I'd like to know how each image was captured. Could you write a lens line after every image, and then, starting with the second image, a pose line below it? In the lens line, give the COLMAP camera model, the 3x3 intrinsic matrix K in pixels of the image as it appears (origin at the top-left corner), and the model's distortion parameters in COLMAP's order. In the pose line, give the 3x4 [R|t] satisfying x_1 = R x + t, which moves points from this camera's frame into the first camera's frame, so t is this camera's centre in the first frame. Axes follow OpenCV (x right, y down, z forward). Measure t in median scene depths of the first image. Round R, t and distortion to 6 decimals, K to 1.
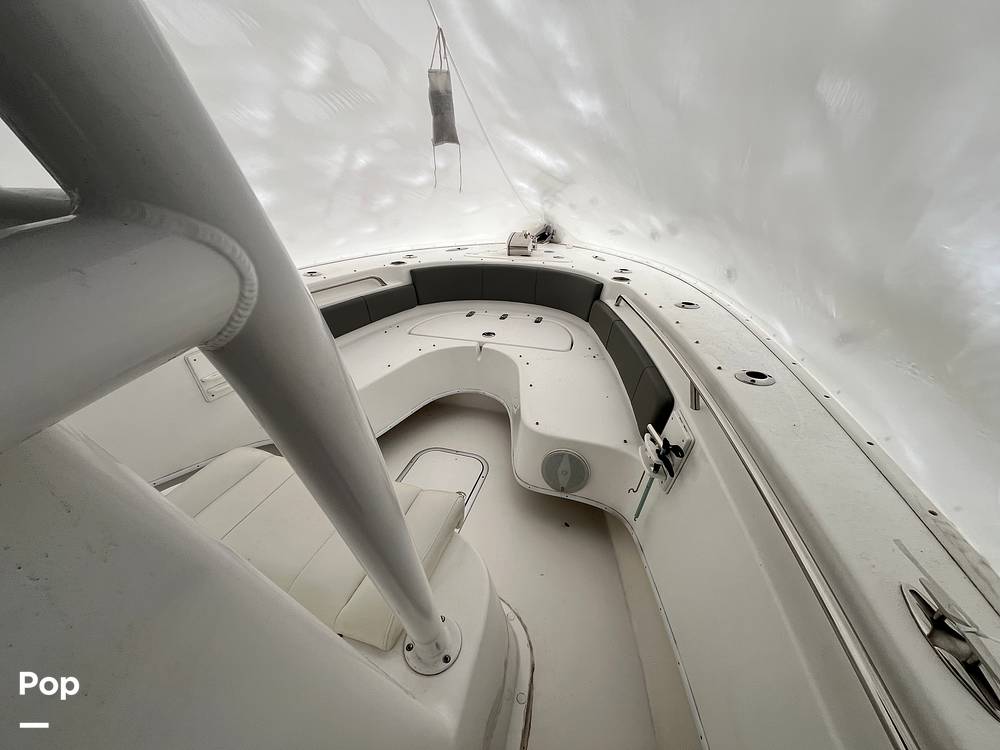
lens RADIAL K [[402.1, 0, 500.0], [0, 402.1, 375.0], [0, 0, 1]] dist [-0.003575, -0.000173]
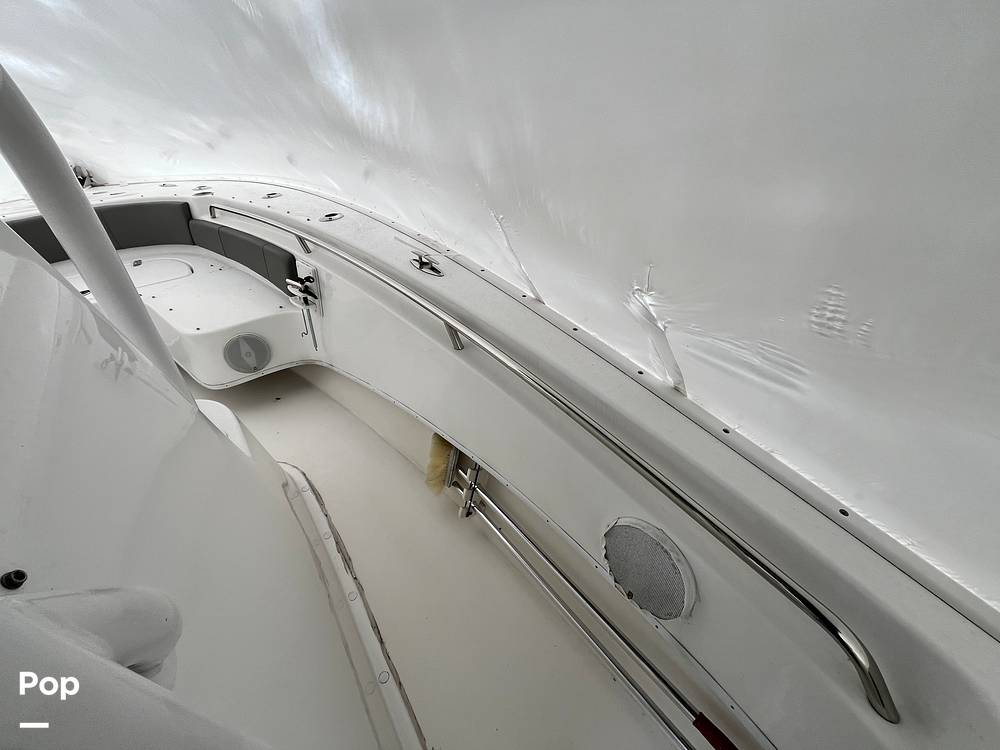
lens RADIAL K [[402.1, 0, 500.0], [0, 402.1, 375.0], [0, 0, 1]] dist [-0.003575, -0.000173]
pose [[0.613968, -0.494497, 0.615236, -0.142867], [0.406260, 0.866242, 0.290822, 0.256824], [-0.676754, 0.071391, 0.732739, -0.362516]]
